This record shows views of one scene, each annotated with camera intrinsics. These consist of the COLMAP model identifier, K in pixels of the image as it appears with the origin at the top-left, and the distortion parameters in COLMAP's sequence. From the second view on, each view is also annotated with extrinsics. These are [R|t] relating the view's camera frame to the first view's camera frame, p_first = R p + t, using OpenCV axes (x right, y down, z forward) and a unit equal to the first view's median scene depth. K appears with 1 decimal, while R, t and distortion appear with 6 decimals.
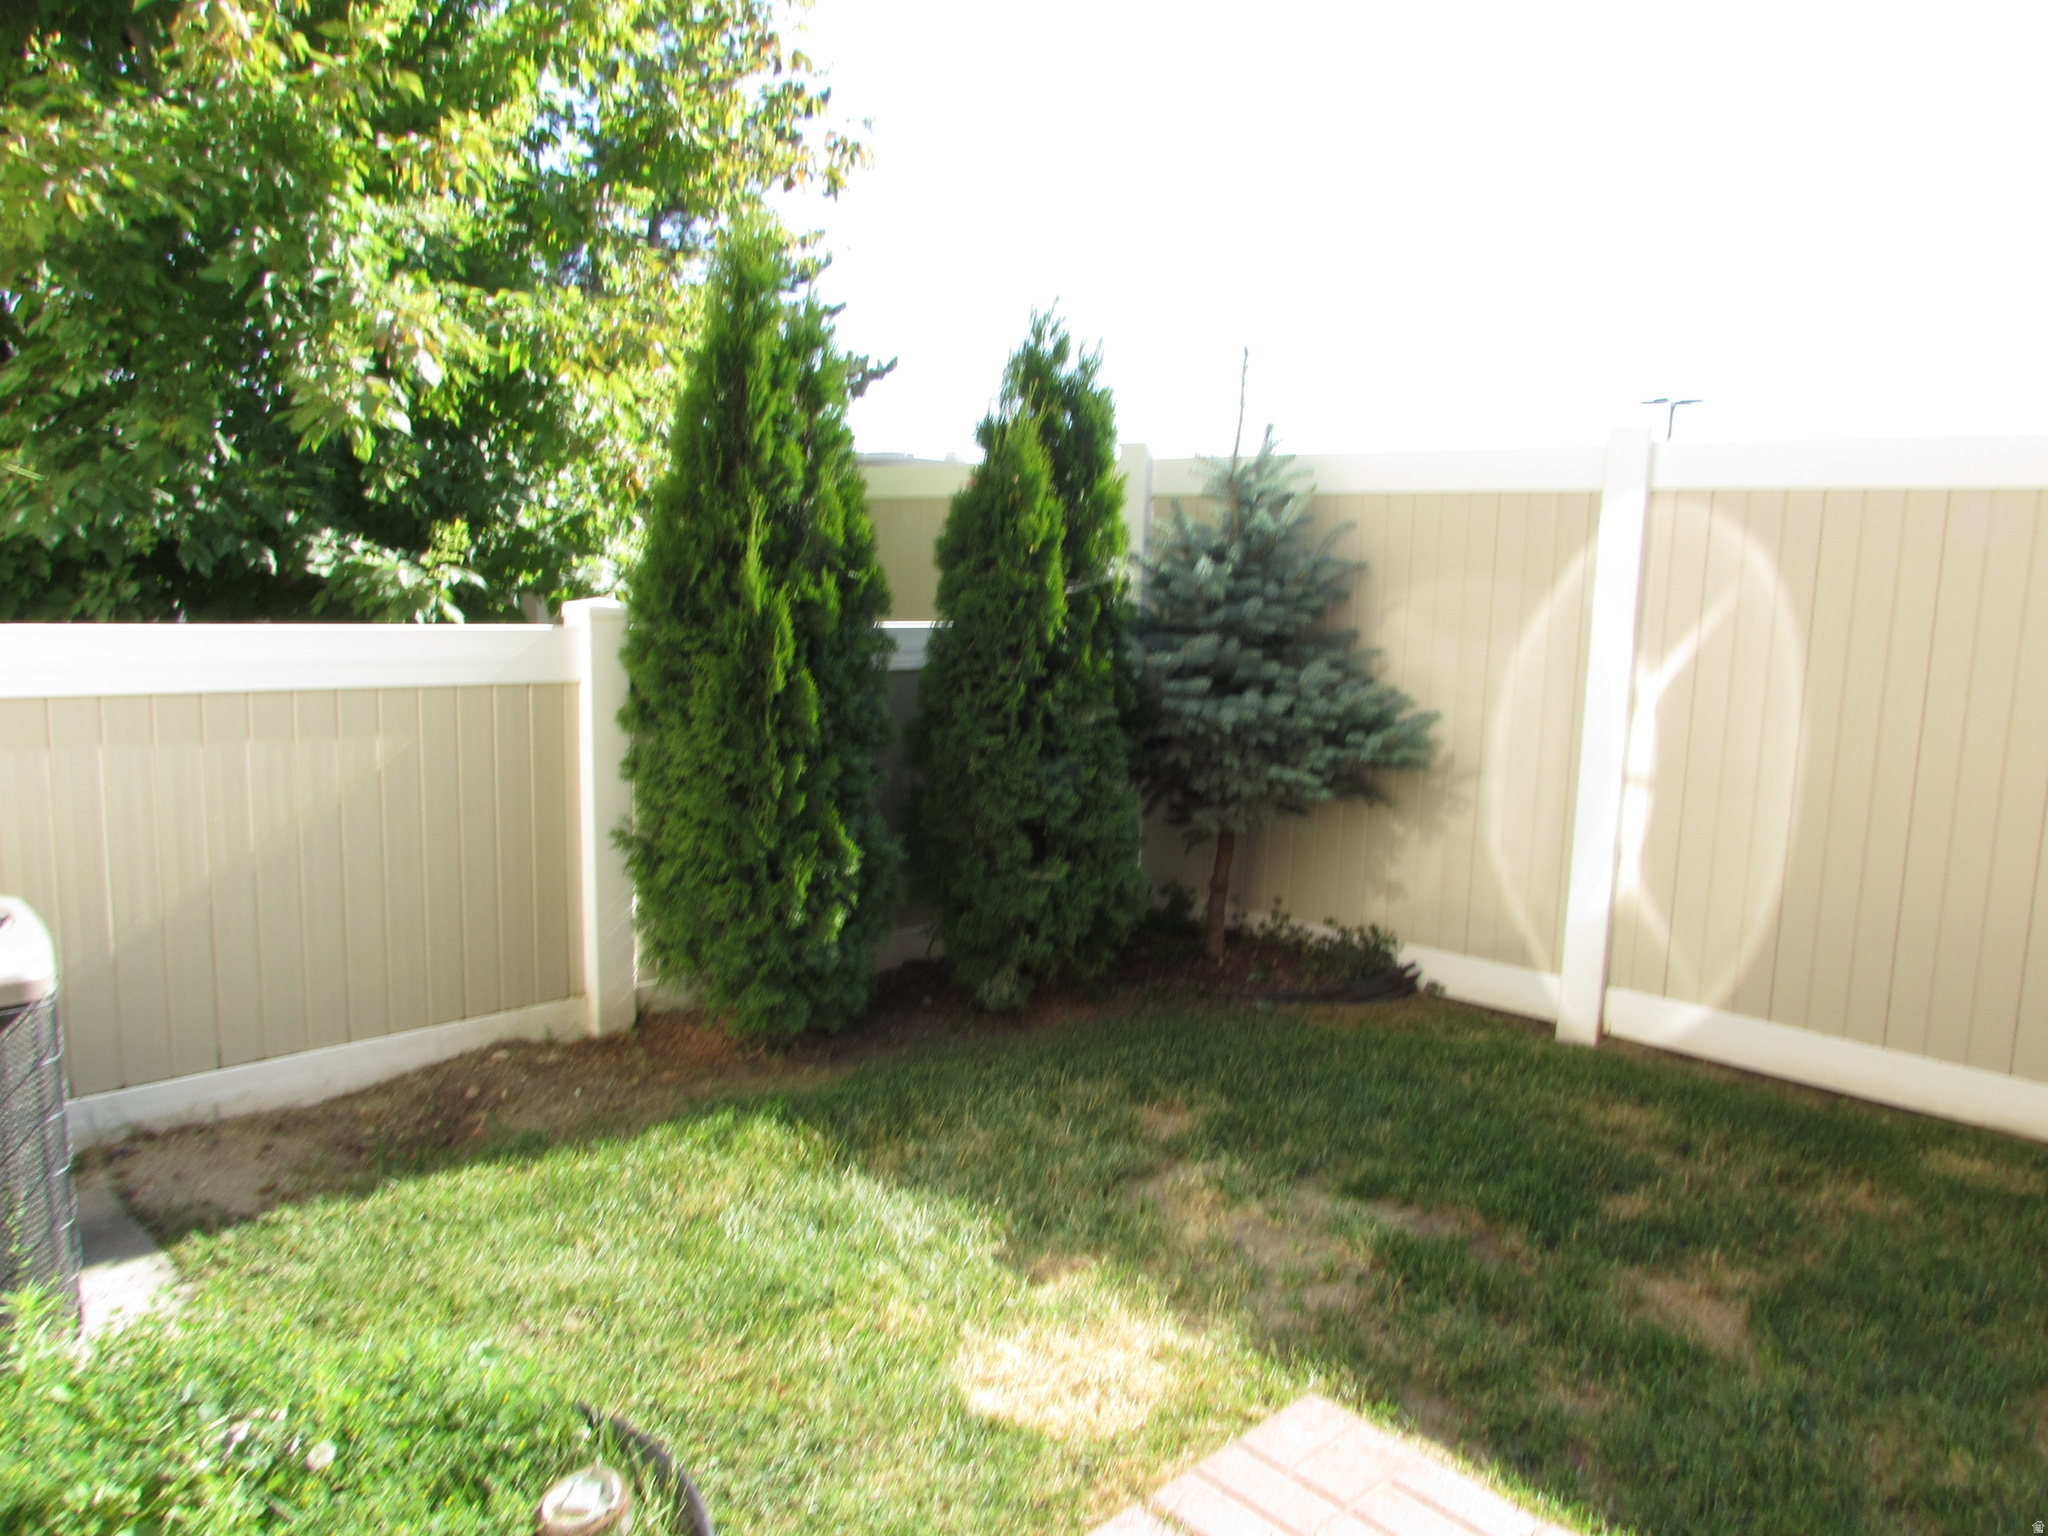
lens RADIAL K [[1442.9, 0, 1024.0], [0, 1442.9, 768.0], [0, 0, 1]] dist [-0.018348, 0.000054]
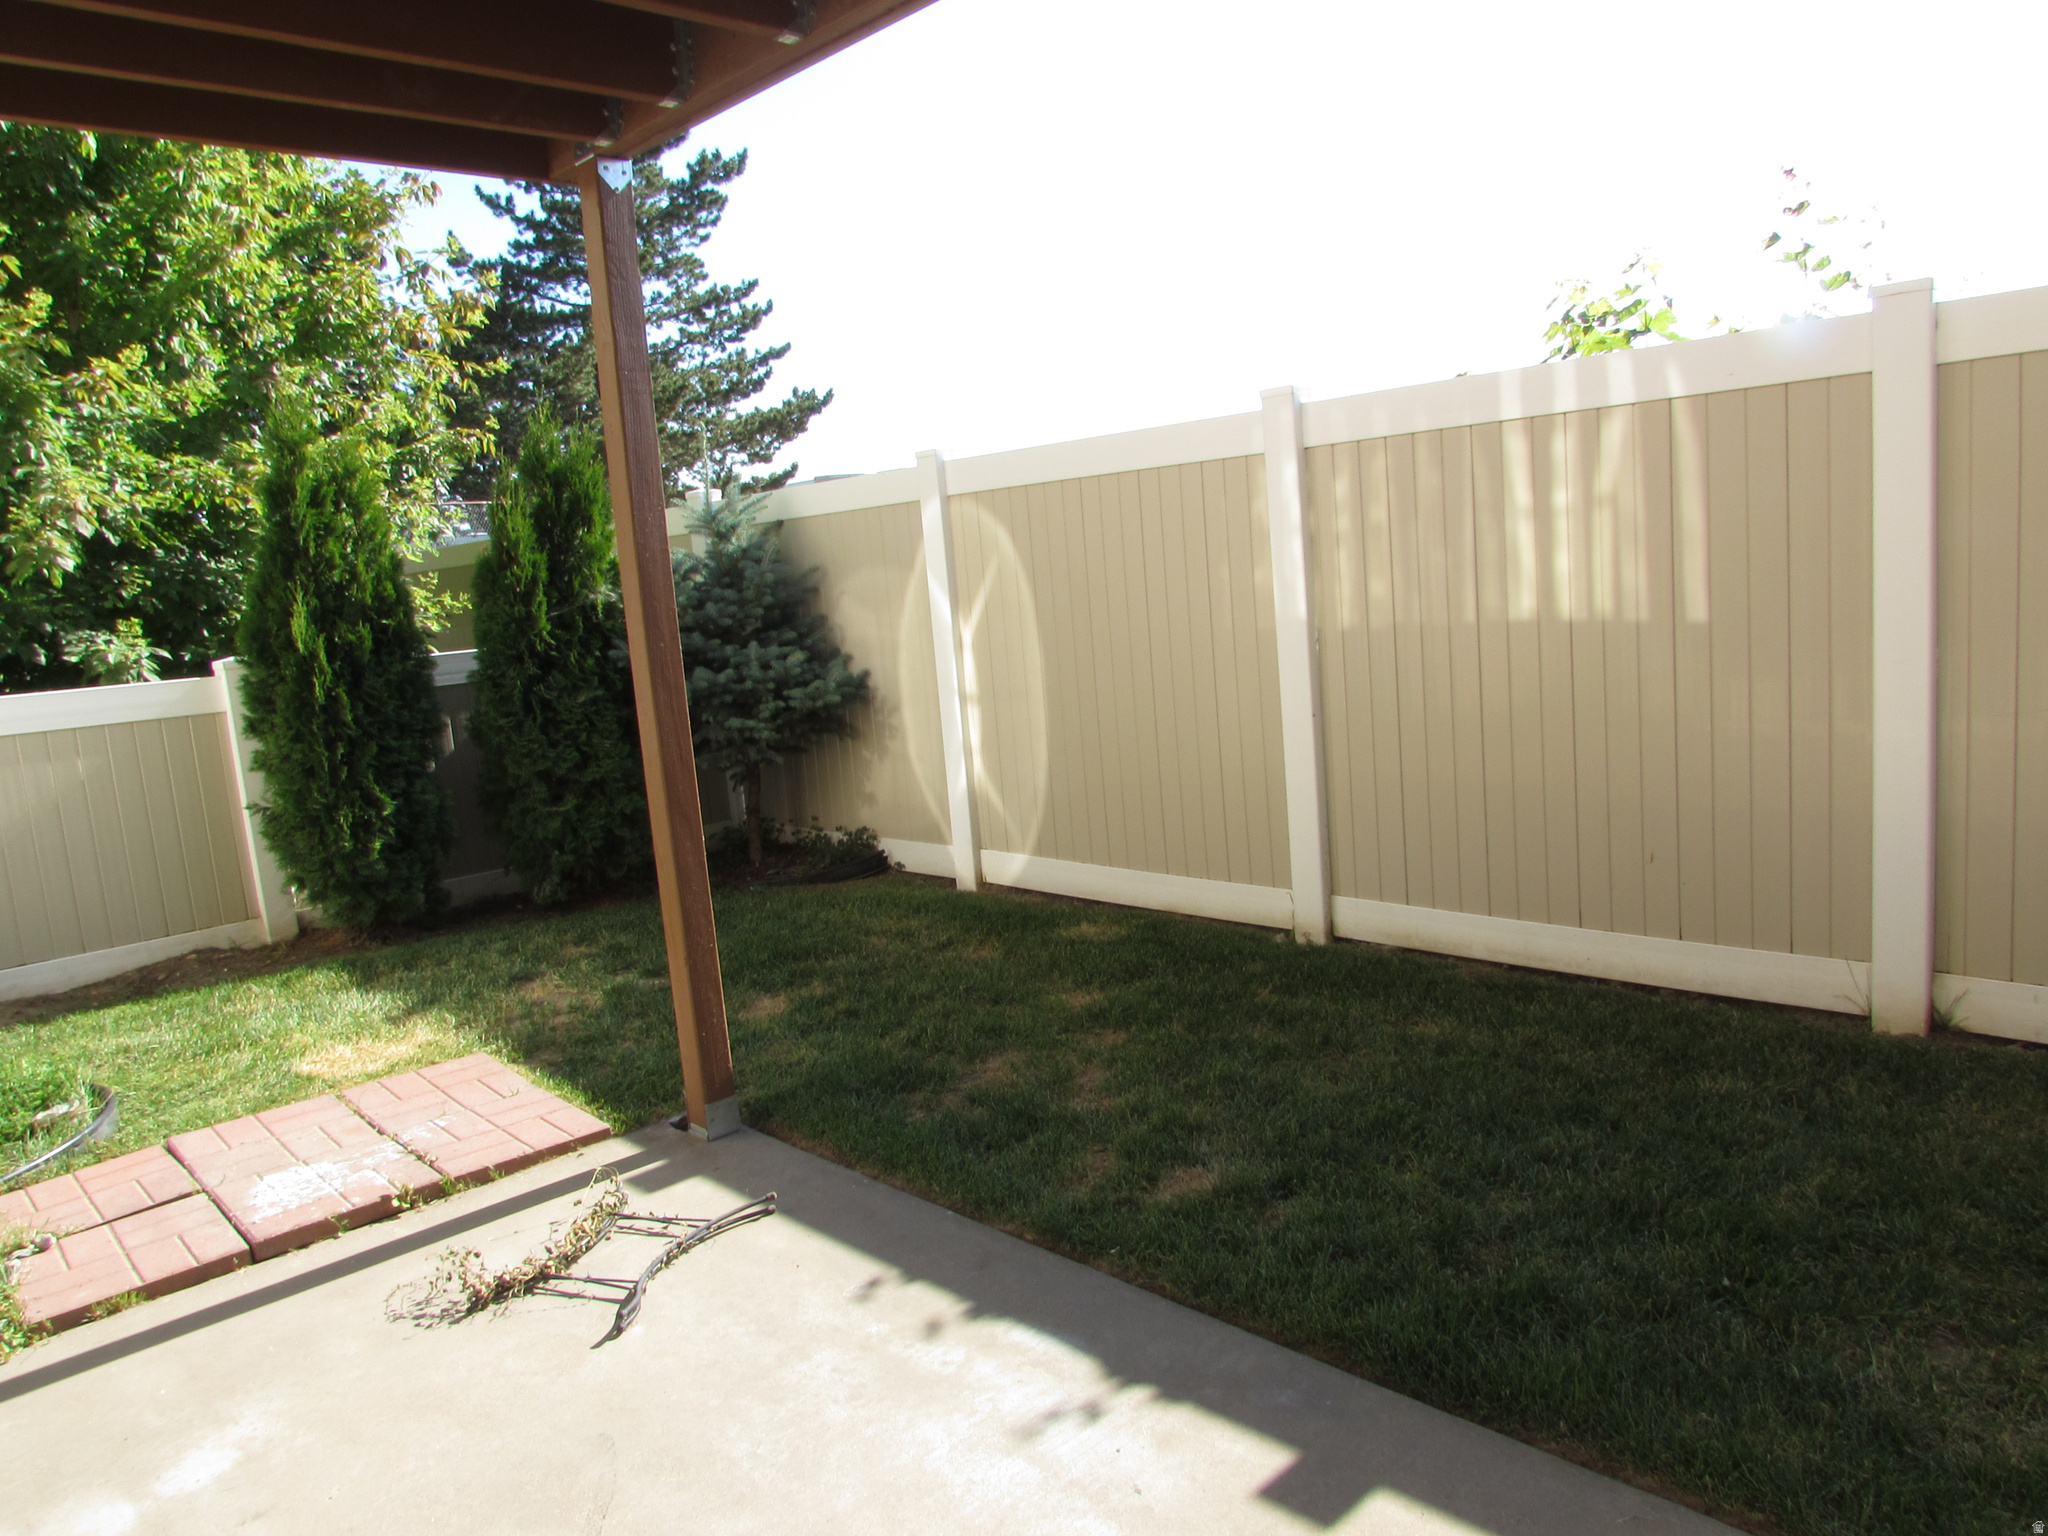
lens RADIAL K [[1475.9, 0, 1024.0], [0, 1475.9, 768.0], [0, 0, 1]] dist [-0.001936, 0.004702]
pose [[0.990592, -0.107028, -0.085282, 0.627705], [0.106867, 0.994252, -0.006460, 0.095522], [0.085483, -0.002714, 0.996336, -0.467037]]
